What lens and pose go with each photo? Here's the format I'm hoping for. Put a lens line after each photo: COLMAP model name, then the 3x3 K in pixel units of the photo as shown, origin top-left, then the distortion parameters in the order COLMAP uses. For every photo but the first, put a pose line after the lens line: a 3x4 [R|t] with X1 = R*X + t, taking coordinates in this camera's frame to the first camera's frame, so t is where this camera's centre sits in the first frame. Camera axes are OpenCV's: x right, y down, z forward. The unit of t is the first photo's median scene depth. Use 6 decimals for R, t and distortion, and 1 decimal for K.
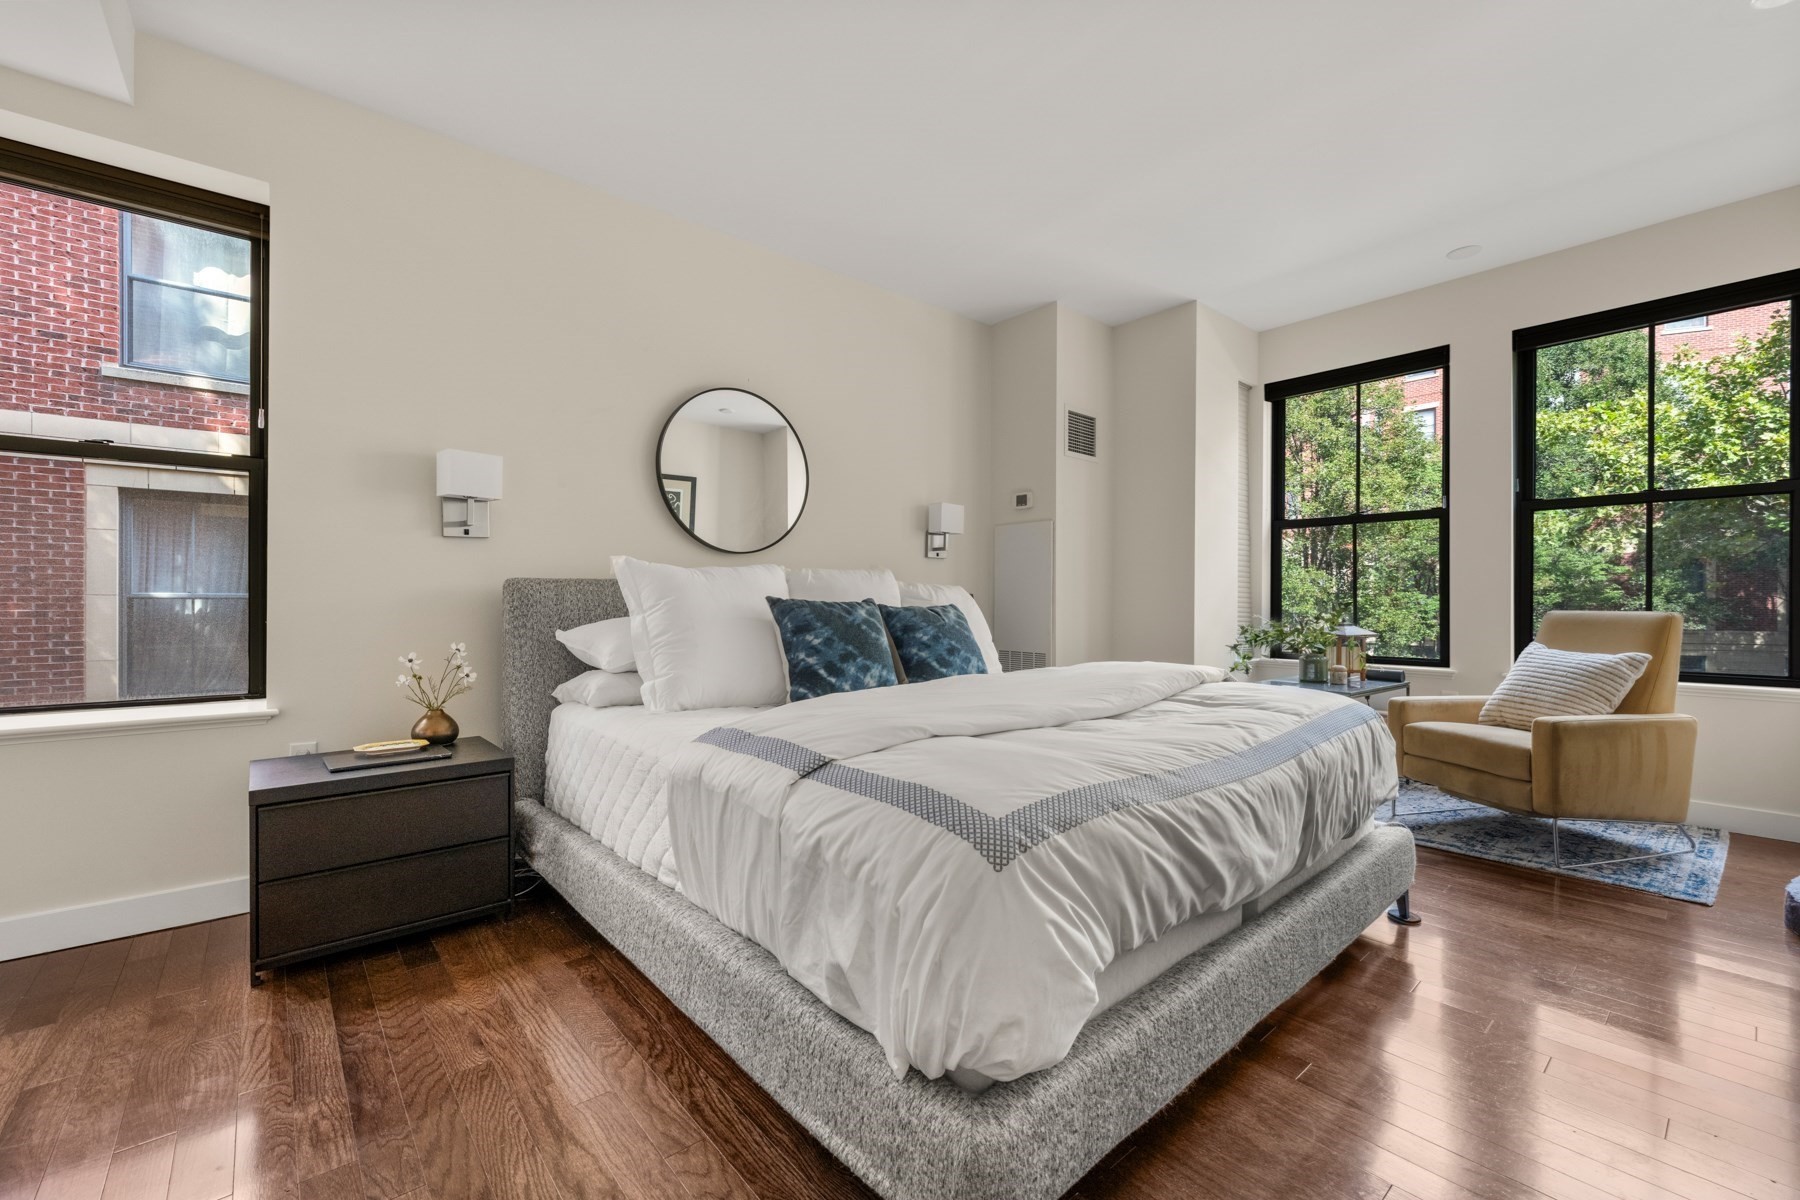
lens RADIAL K [[752.8, 0, 904.4], [0, 752.8, 597.4], [0, 0, 1]] dist [-0.002599, -0.000167]
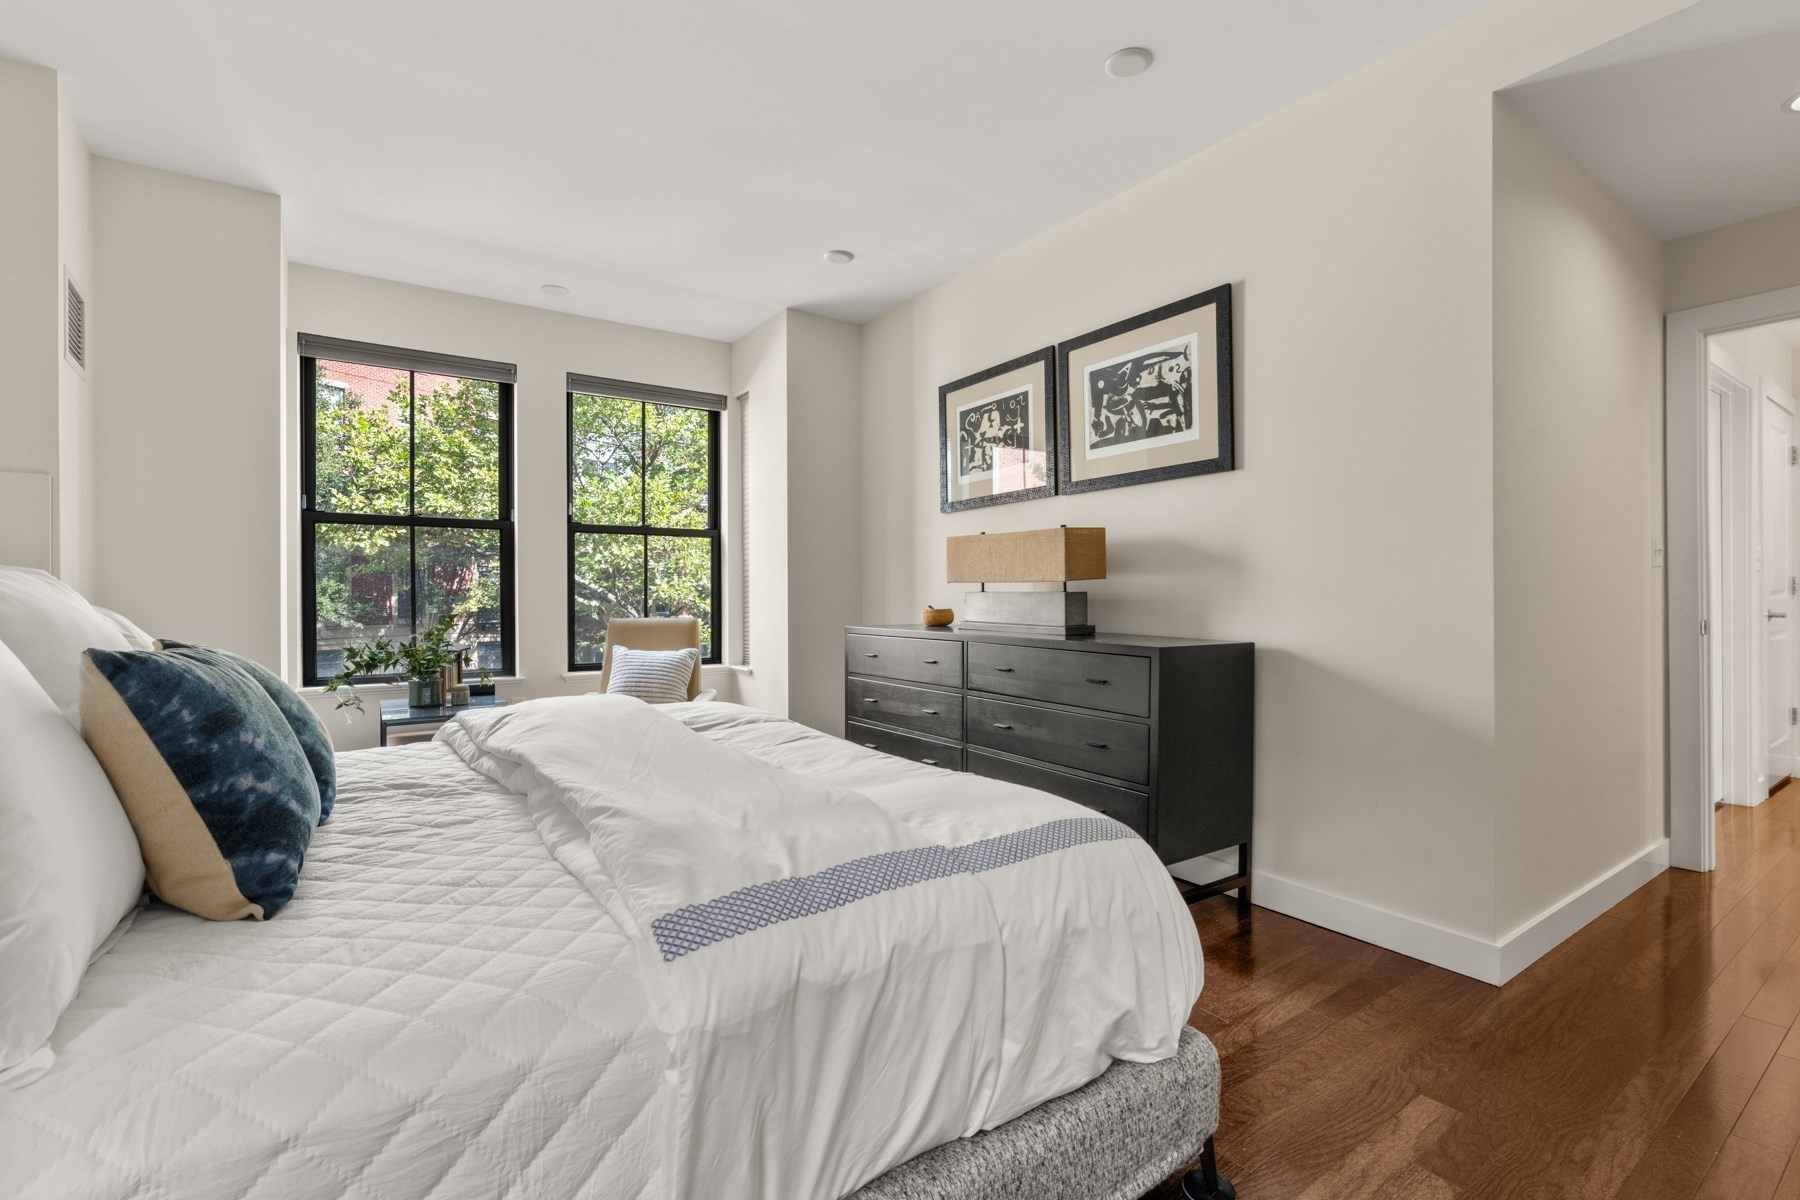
lens RADIAL K [[822.2, 0, 900.0], [0, 822.2, 600.0], [0, 0, 1]] dist [-0.001539, -0.000347]
pose [[0.104440, -0.008761, 0.994493, -0.357819], [0.002666, 0.999960, 0.008529, -0.019190], [-0.994528, 0.001761, 0.104459, 0.357007]]
